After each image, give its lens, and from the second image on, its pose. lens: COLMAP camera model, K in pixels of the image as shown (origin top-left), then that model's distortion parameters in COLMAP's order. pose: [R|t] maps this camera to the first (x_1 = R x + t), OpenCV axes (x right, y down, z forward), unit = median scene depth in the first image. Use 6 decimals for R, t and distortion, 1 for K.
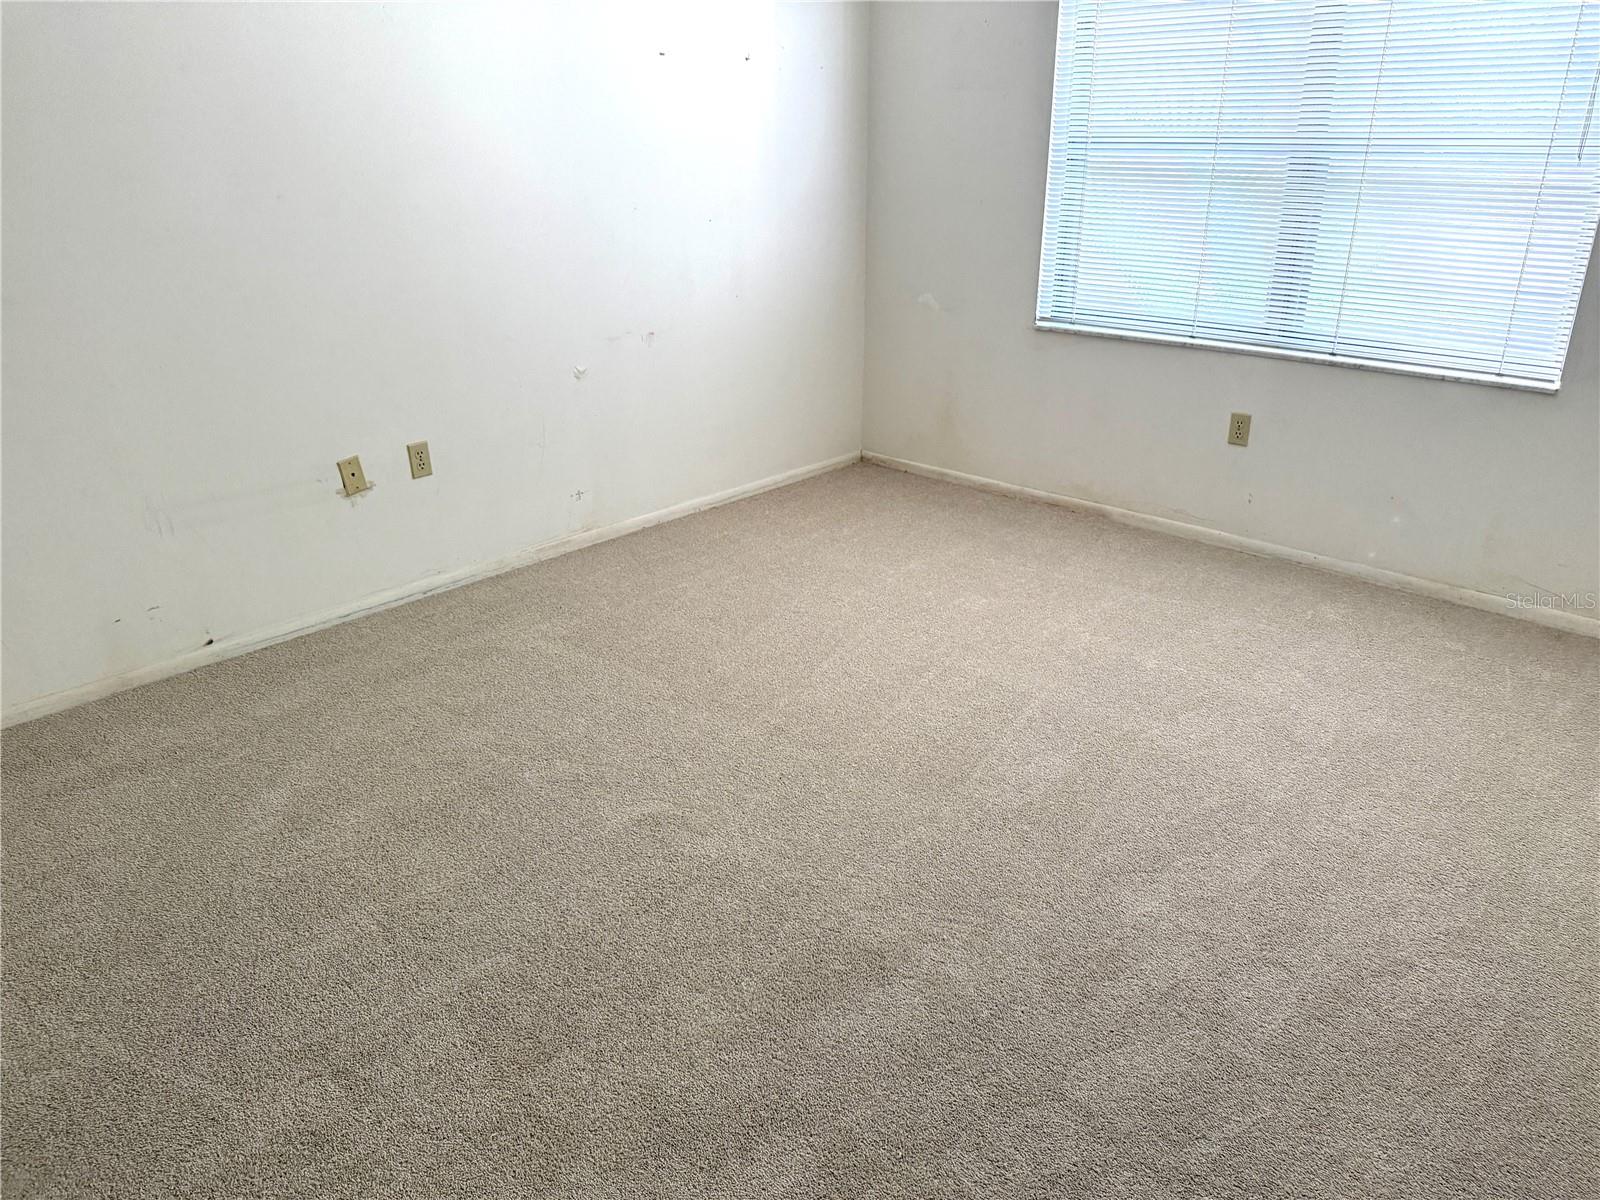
lens RADIAL K [[1125.8, 0, 800.0], [0, 1125.8, 600.0], [0, 0, 1]] dist [0.092980, -0.139088]
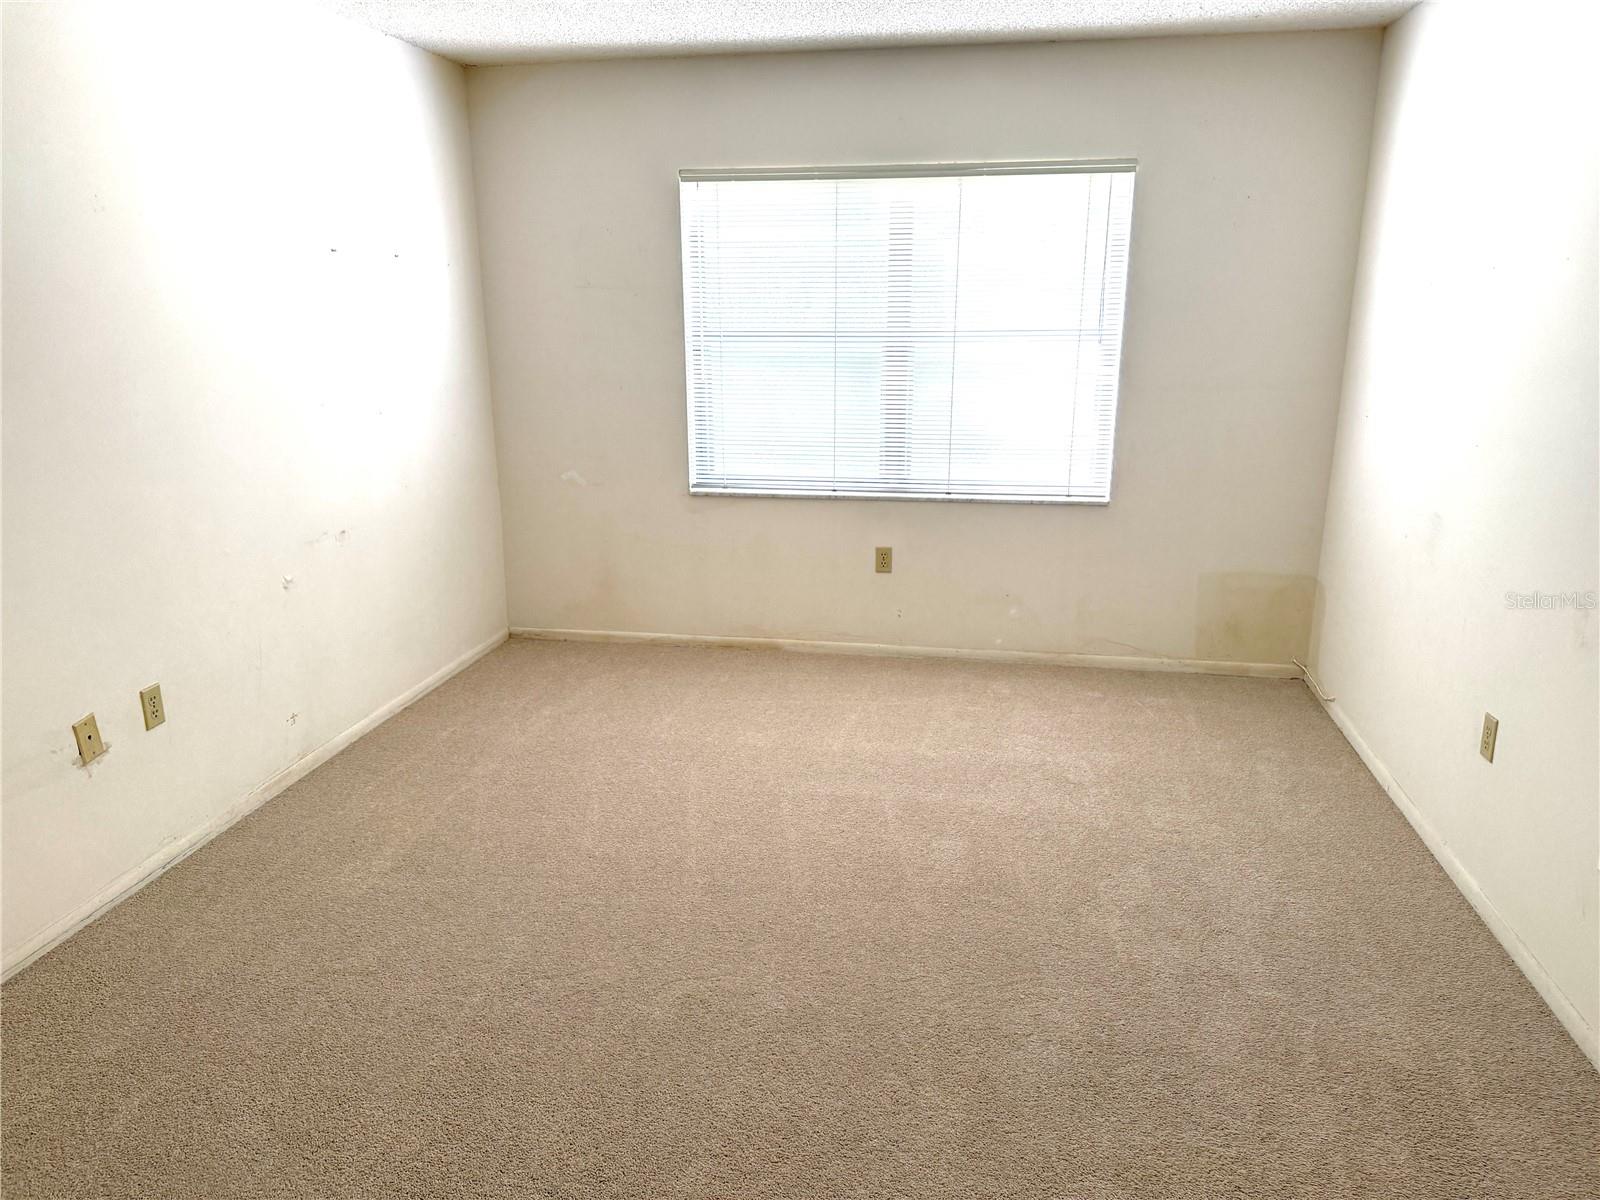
lens RADIAL K [[1125.8, 0, 800.0], [0, 1125.8, 600.0], [0, 0, 1]] dist [0.092980, -0.139088]
pose [[0.829299, -0.136113, 0.541975, -0.345047], [0.211631, 0.974137, -0.079179, -0.029478], [-0.517181, 0.180362, 0.836656, 0.037470]]
